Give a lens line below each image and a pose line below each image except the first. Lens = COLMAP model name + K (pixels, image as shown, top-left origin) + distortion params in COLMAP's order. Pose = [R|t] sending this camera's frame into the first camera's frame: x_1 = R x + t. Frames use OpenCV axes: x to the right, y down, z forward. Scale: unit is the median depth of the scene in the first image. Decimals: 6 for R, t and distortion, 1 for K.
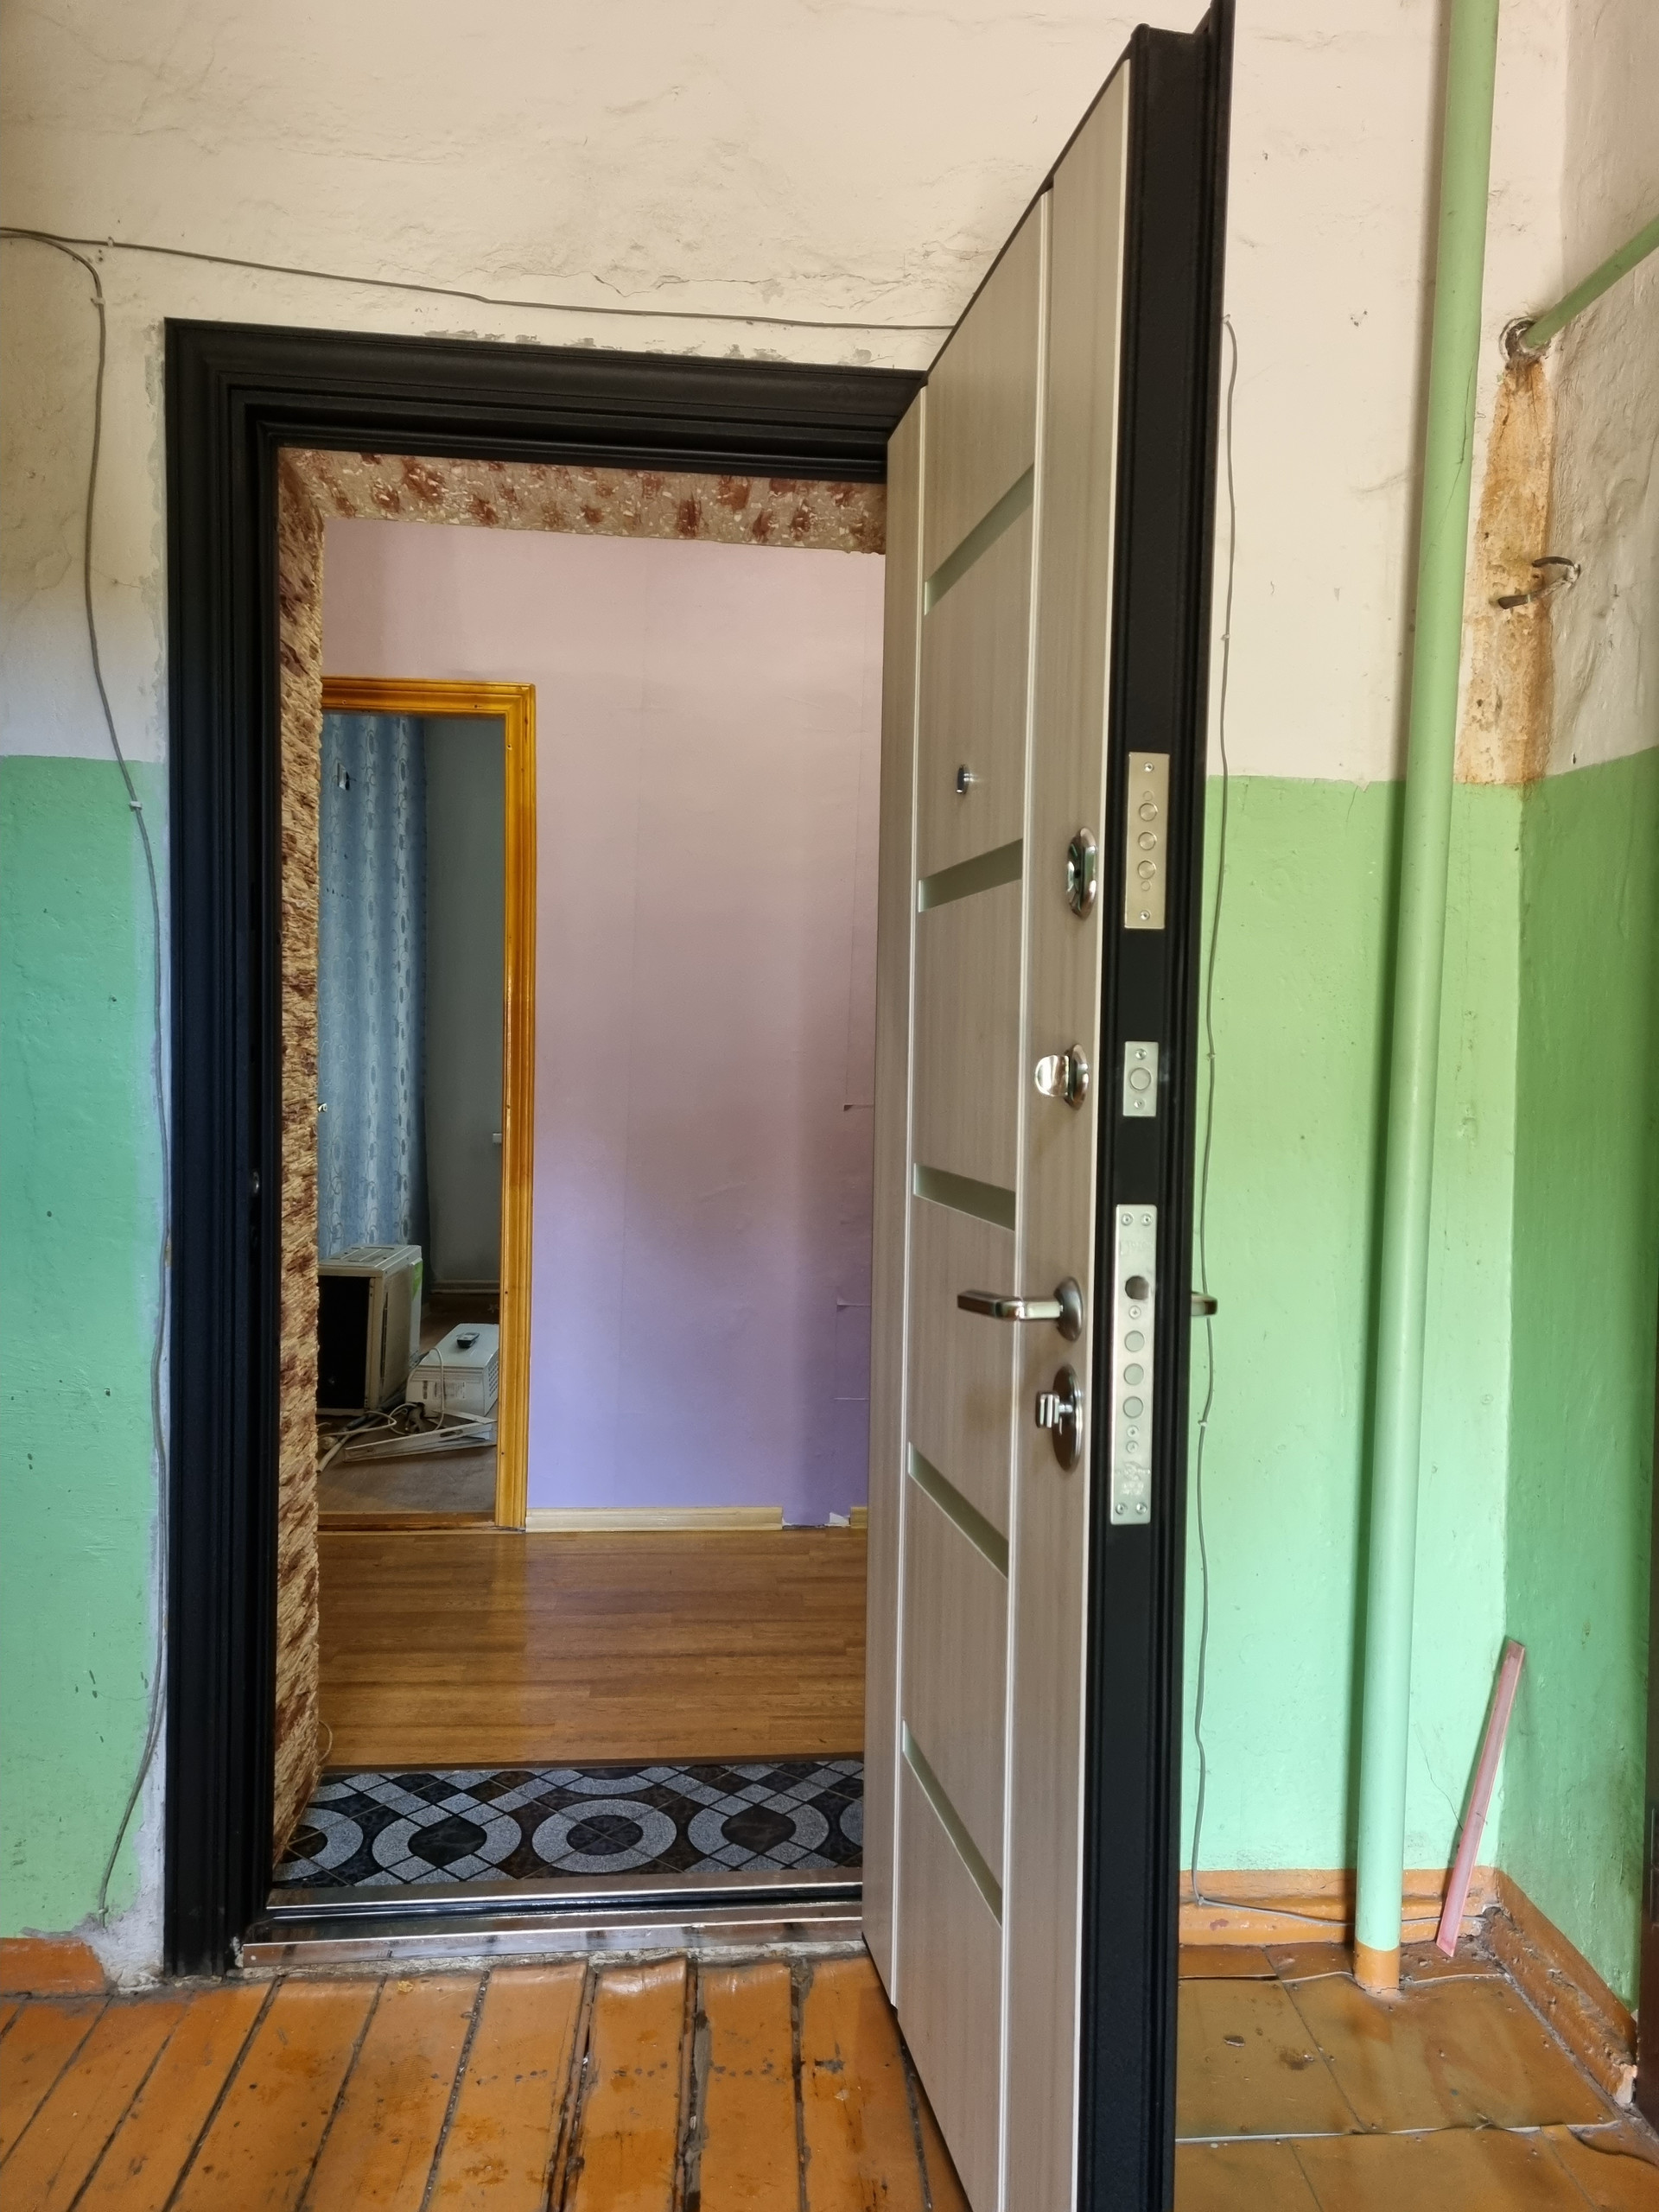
lens RADIAL K [[1677.6, 0, 829.5], [0, 1677.6, 1106.0], [0, 0, 1]] dist [0.069101, -0.054781]
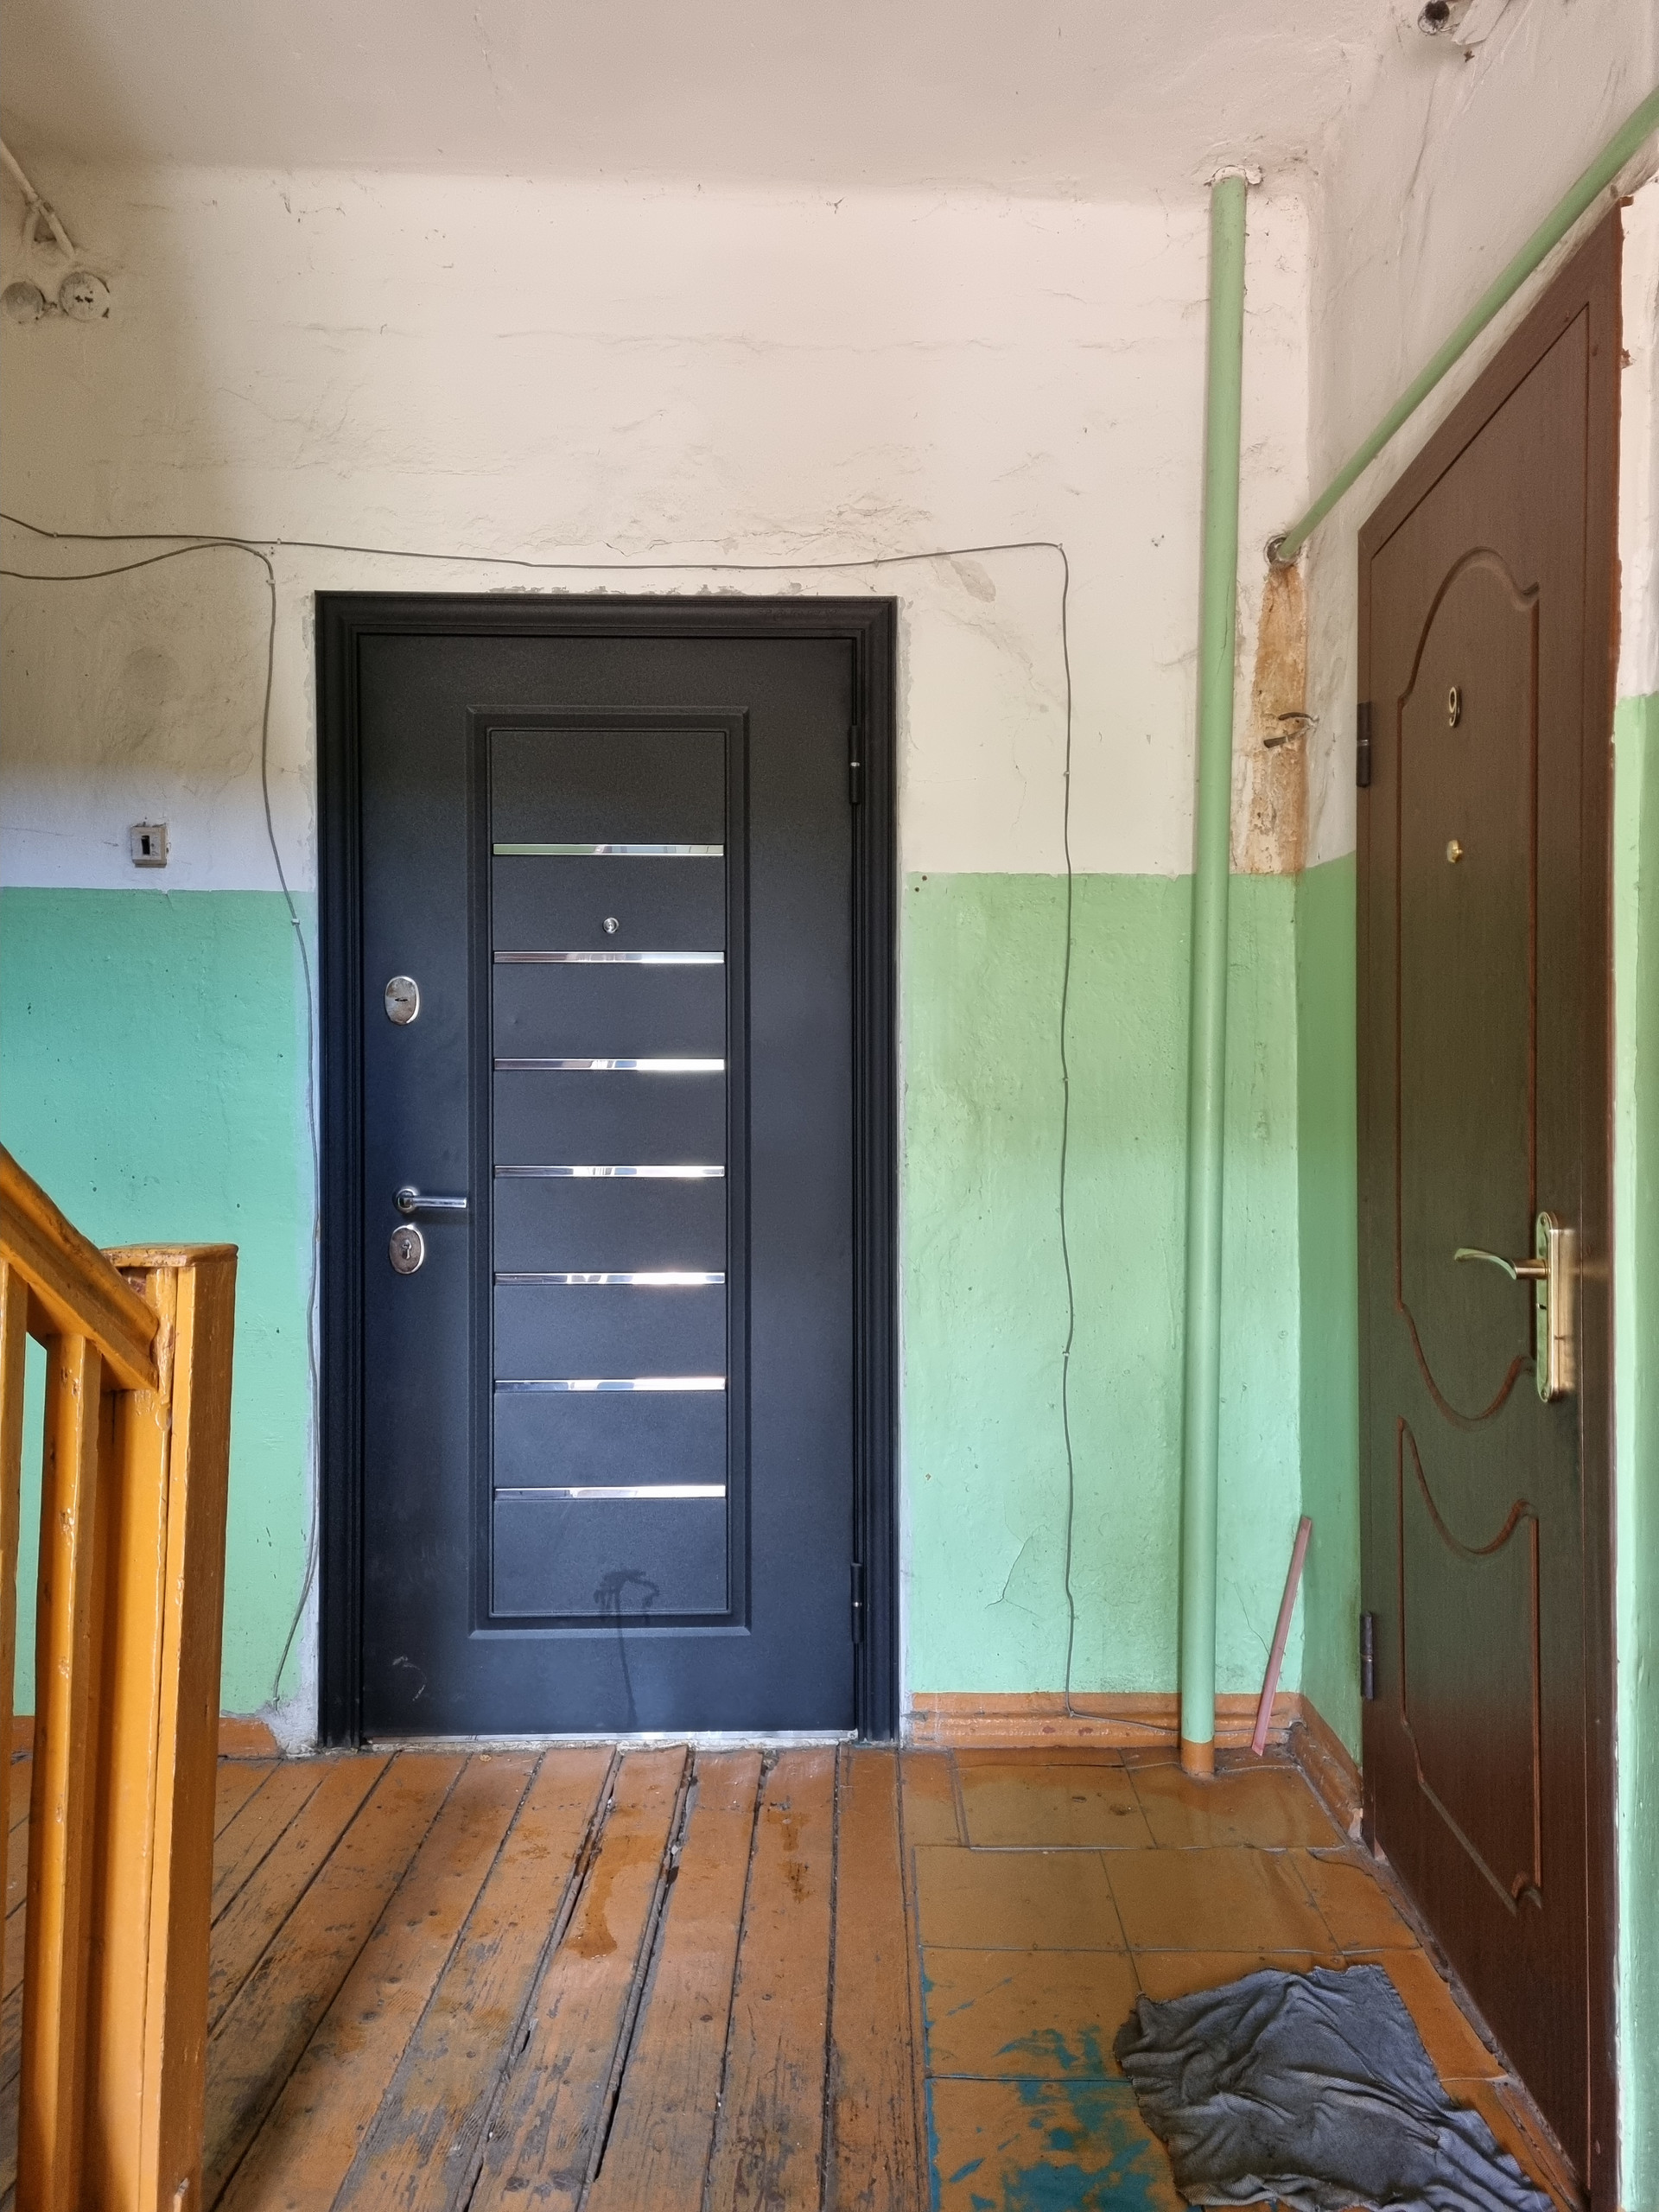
lens RADIAL K [[1851.8, 0, 830.5], [0, 1851.8, 1088.1], [0, 0, 1]] dist [0.064188, -0.003503]
pose [[0.995445, -0.020247, -0.093166, 0.185914], [0.016256, 0.998926, -0.043394, 0.040088], [0.093945, 0.041682, 0.994704, -0.519338]]
